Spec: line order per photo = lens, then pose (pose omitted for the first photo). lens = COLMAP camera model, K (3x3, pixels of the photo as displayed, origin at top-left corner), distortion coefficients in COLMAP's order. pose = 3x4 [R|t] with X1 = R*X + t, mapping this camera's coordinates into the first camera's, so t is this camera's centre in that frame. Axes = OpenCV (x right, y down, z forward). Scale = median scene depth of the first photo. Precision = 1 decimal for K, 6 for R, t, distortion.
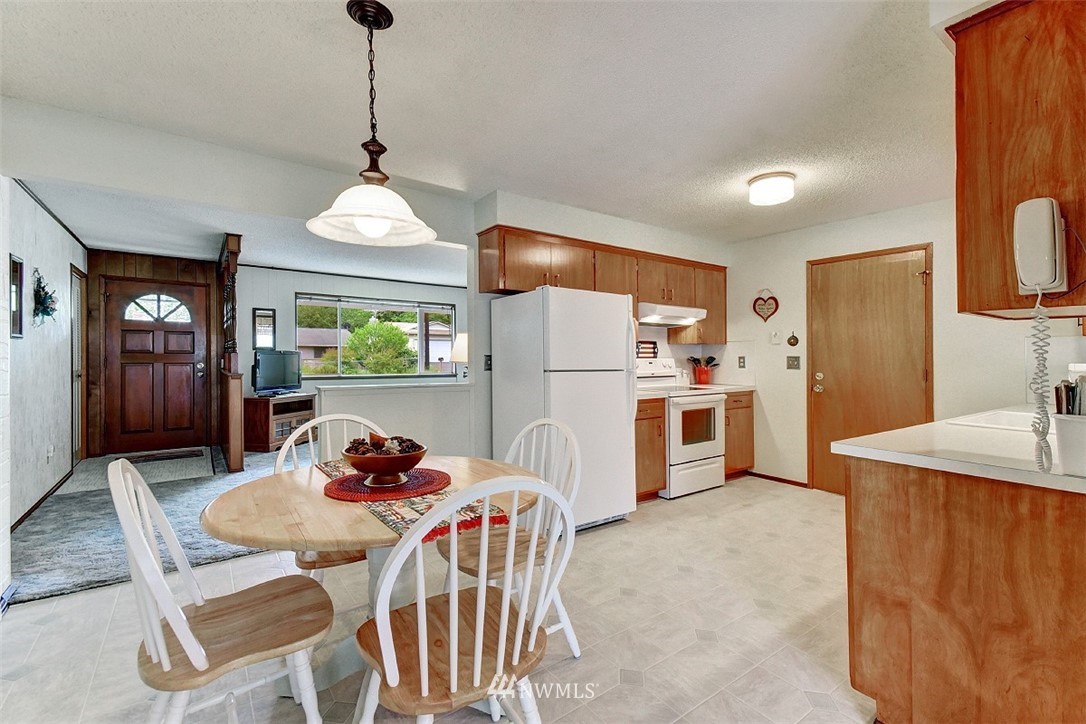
lens RADIAL K [[454.0, 0, 546.3], [0, 454.0, 353.7], [0, 0, 1]] dist [0.022735, 0.000106]
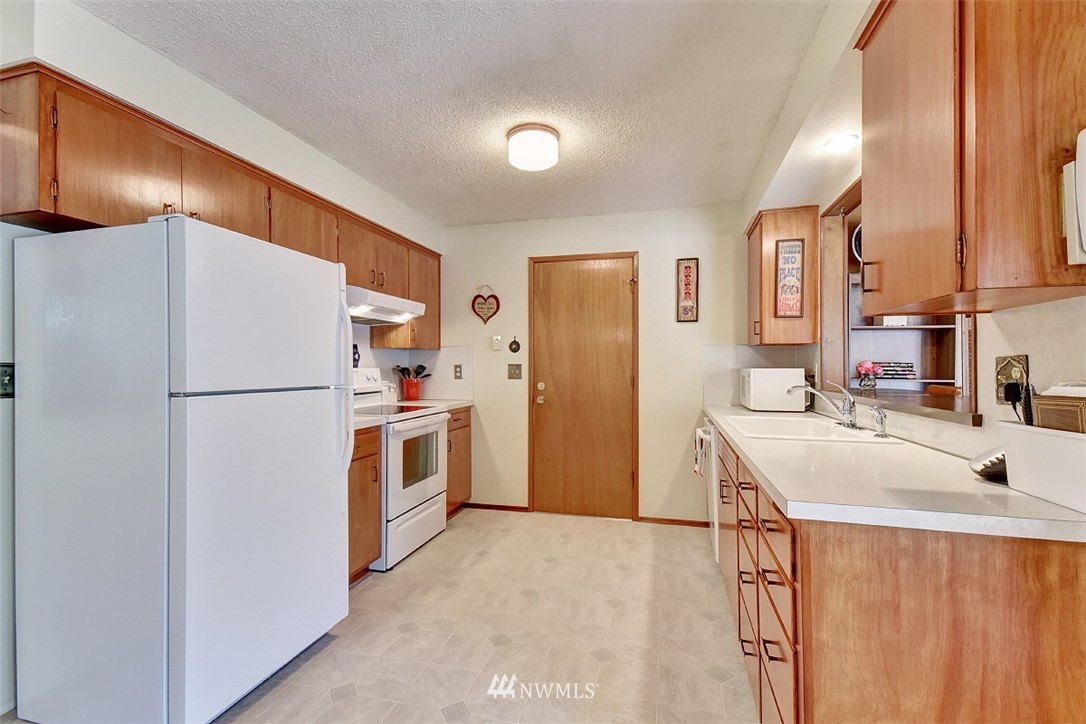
lens RADIAL K [[491.6, 0, 529.2], [0, 491.6, 353.9], [0, 0, 1]] dist [0.014769, -0.000698]
pose [[0.793795, 0.008856, 0.608121, -0.015636], [0.003452, 0.999812, -0.019066, 0.004759], [-0.608176, 0.017233, 0.793615, 0.268577]]
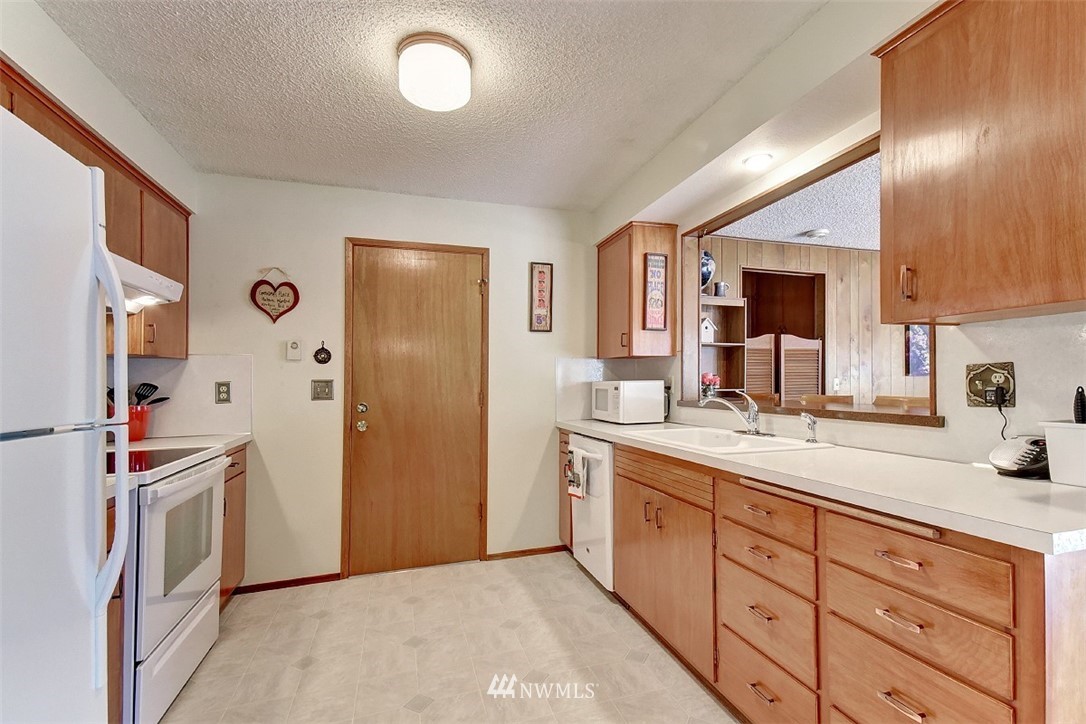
lens RADIAL K [[504.5, 0, 574.1], [0, 504.5, 364.2], [0, 0, 1]] dist [0.022999, -0.000167]
pose [[0.321584, 0.019656, 0.946677, -0.025967], [0.012899, 0.999601, -0.025136, 0.007124], [-0.946793, 0.020295, 0.321202, 0.504654]]
